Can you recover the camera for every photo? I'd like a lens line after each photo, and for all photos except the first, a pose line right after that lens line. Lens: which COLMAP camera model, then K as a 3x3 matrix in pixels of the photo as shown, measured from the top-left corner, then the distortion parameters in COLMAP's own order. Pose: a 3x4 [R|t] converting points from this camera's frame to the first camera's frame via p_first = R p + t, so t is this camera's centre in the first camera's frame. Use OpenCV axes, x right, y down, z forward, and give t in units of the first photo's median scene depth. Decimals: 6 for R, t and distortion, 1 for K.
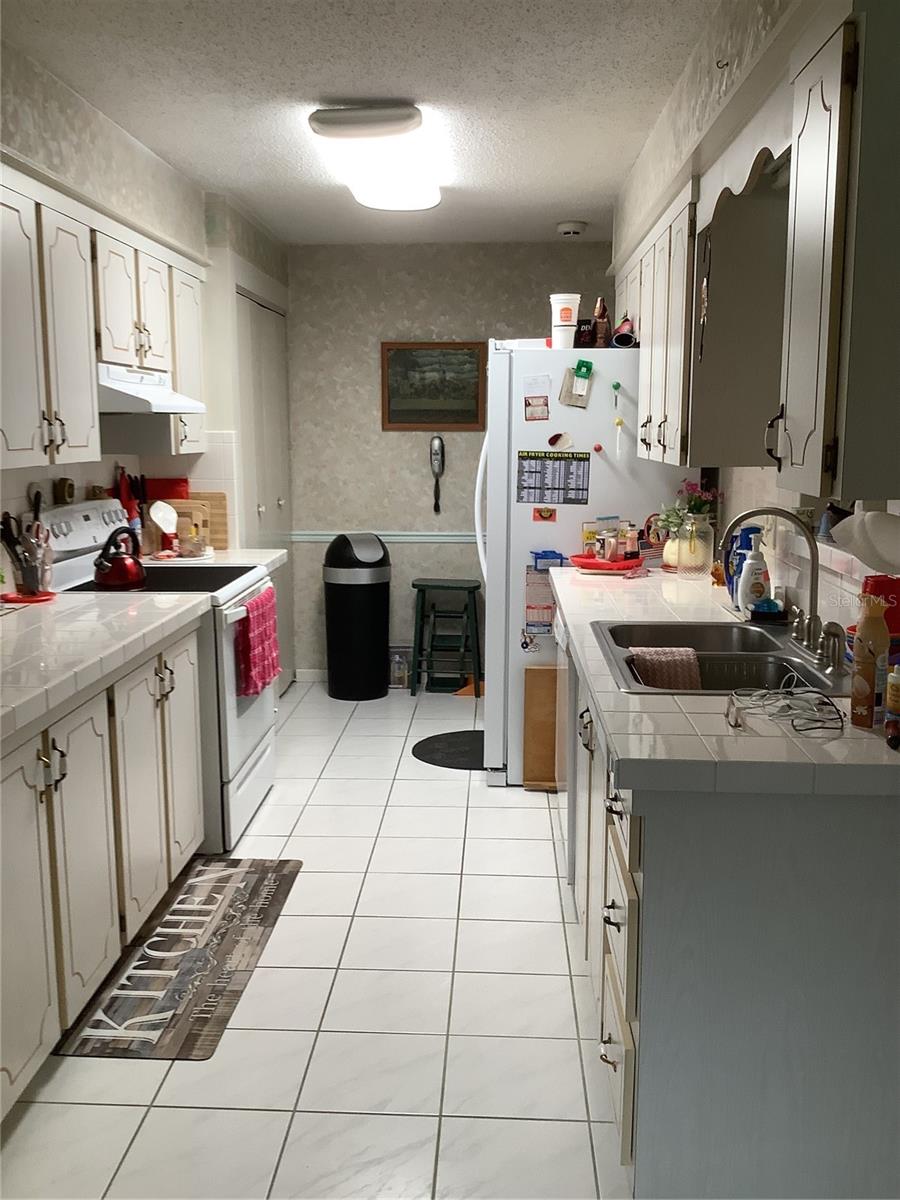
lens RADIAL K [[1091.4, 0, 437.9], [0, 1091.4, 596.1], [0, 0, 1]] dist [0.101507, -0.234467]
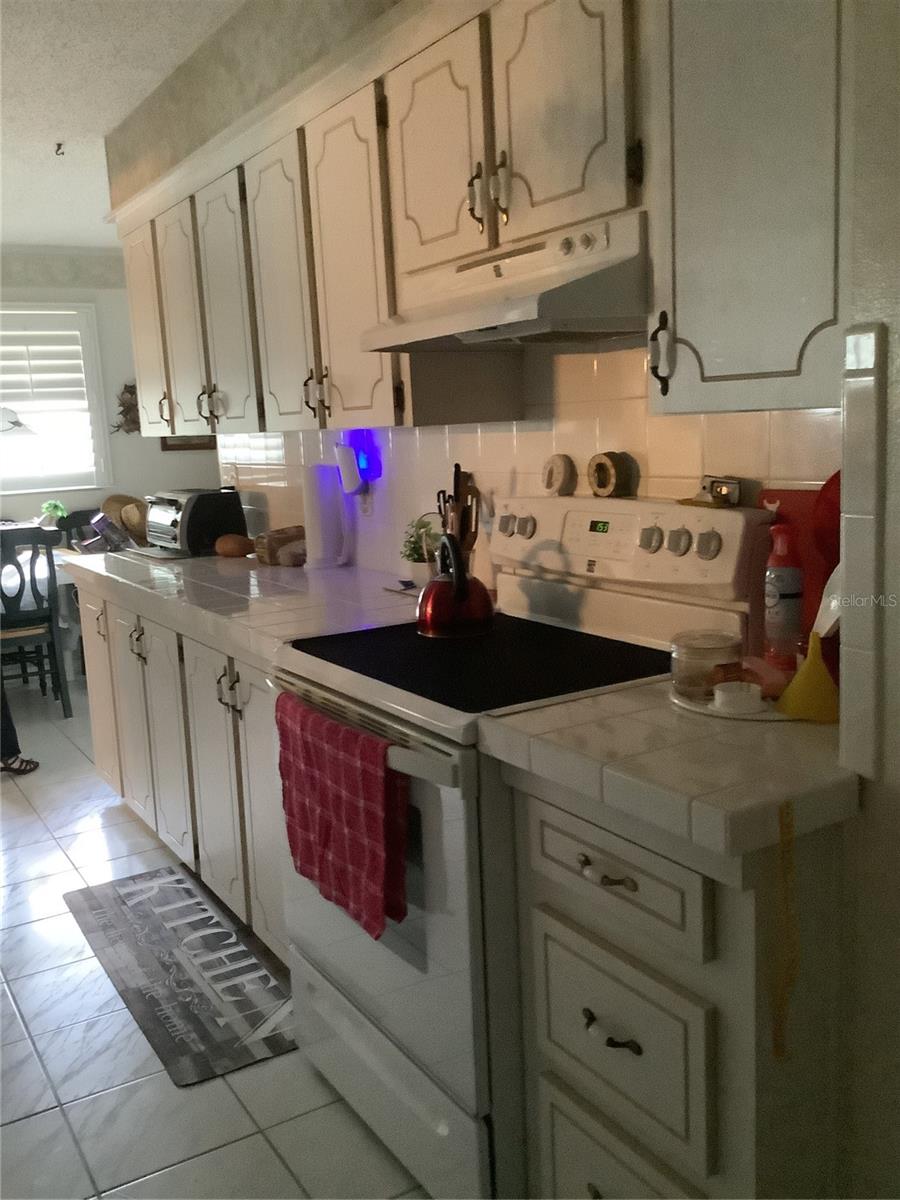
lens RADIAL K [[1081.7, 0, 450.0], [0, 1081.7, 600.0], [0, 0, 1]] dist [0.066555, -0.080837]
pose [[-0.821979, 0.134087, -0.553508, 0.050528], [-0.039206, 0.956261, 0.289876, -0.186047], [0.568167, 0.259973, -0.780769, 1.350857]]
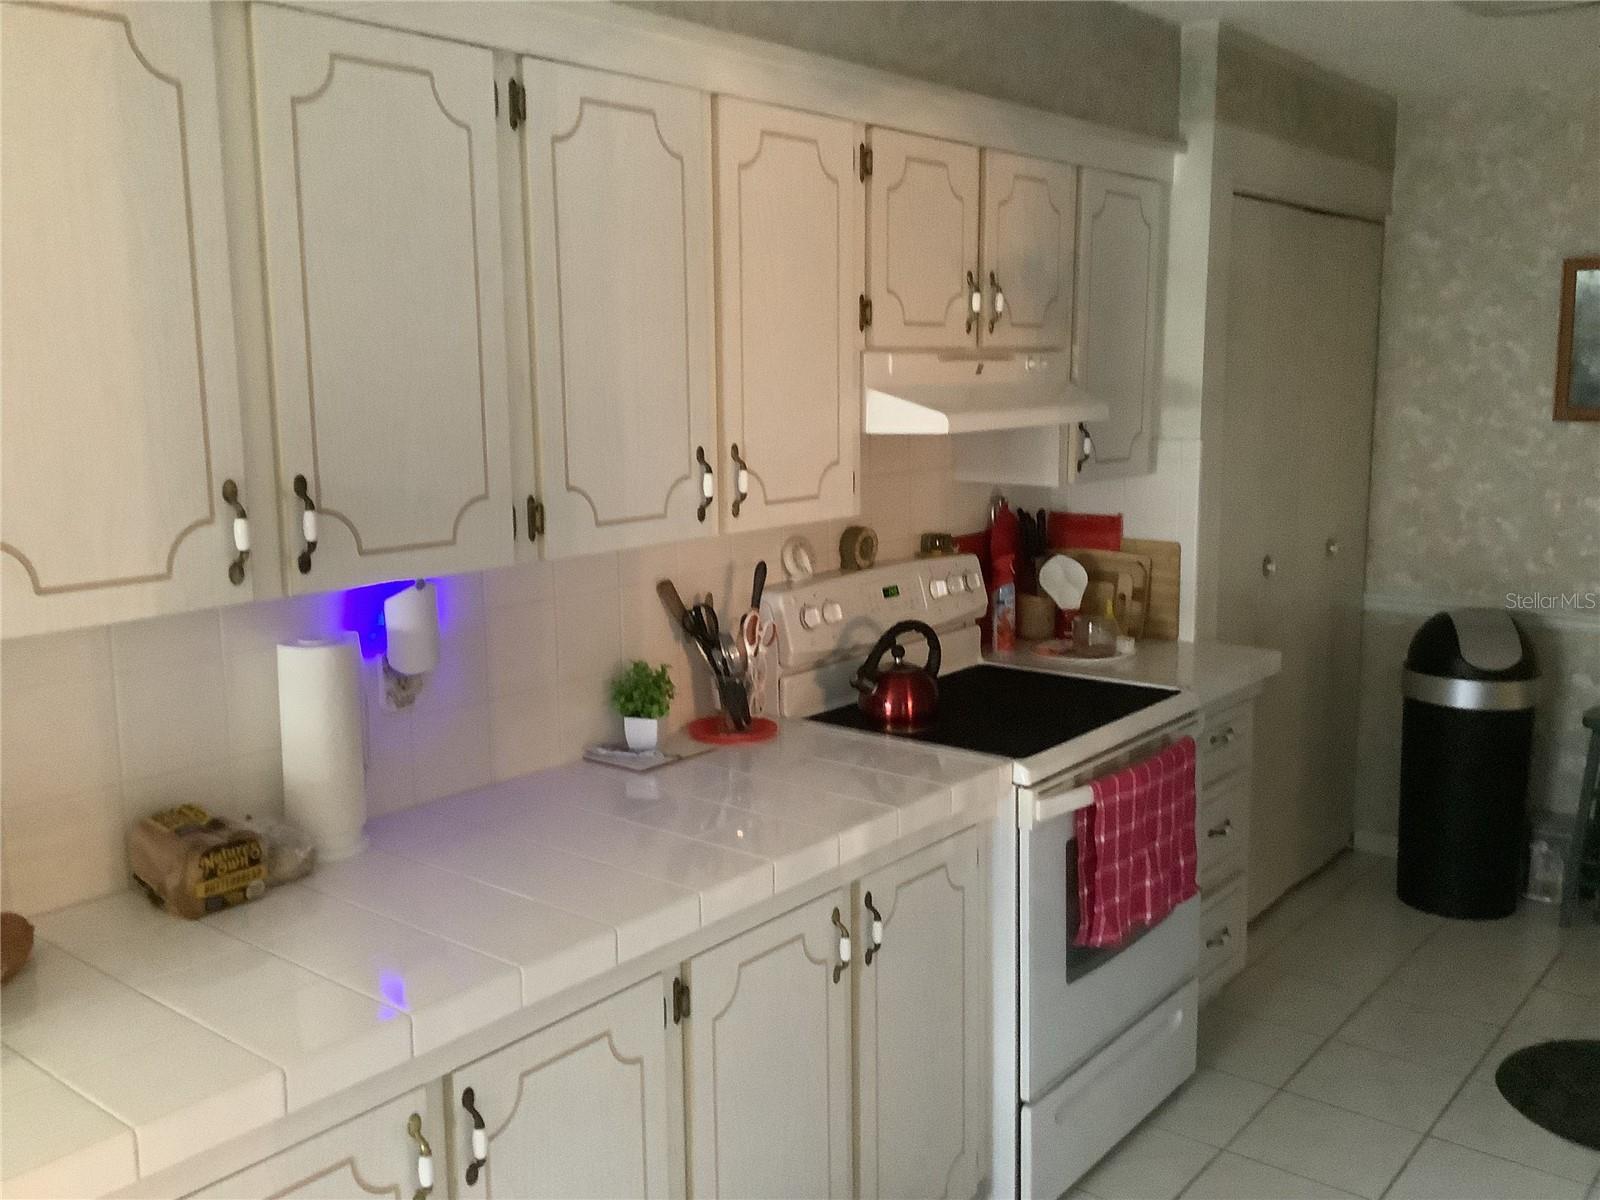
lens RADIAL K [[1442.3, 0, 786.4], [0, 1442.3, 586.8], [0, 0, 1]] dist [0.066555, -0.080837]
pose [[0.807118, 0.083248, -0.584492, 0.104495], [-0.082011, 0.996220, 0.028642, -0.089637], [0.584667, 0.024817, 0.810894, 0.298587]]
